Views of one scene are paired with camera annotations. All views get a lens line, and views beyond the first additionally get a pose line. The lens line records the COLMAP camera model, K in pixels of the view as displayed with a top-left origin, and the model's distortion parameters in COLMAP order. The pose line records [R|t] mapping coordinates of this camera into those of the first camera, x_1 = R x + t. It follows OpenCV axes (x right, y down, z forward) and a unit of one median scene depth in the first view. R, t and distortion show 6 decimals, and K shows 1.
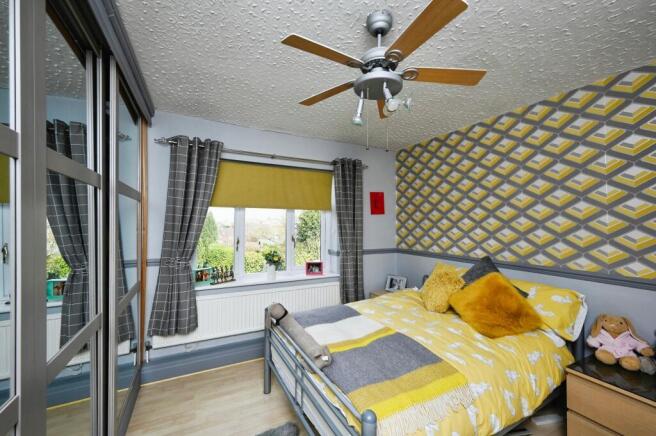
lens RADIAL K [[264.7, 0, 327.4], [0, 264.7, 219.6], [0, 0, 1]] dist [-0.001563, -0.000037]
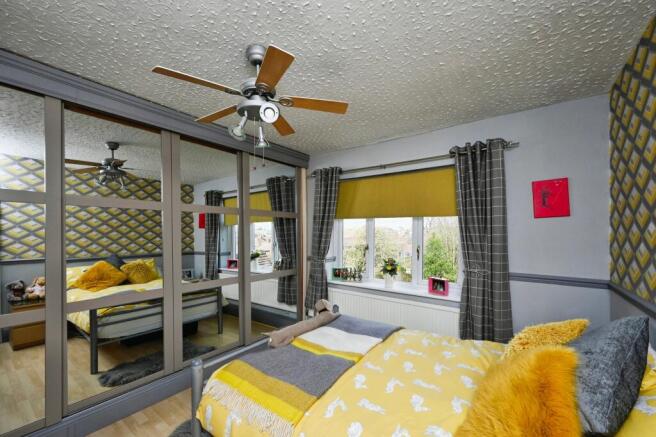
lens RADIAL K [[269.8, 0, 323.1], [0, 269.8, 232.8], [0, 0, 1]] dist [0.001129, 0.000044]
pose [[0.434242, 0.003208, -0.900790, 0.603909], [0.012505, 0.999876, 0.009589, 0.003220], [0.900709, -0.015429, 0.434148, 0.328643]]
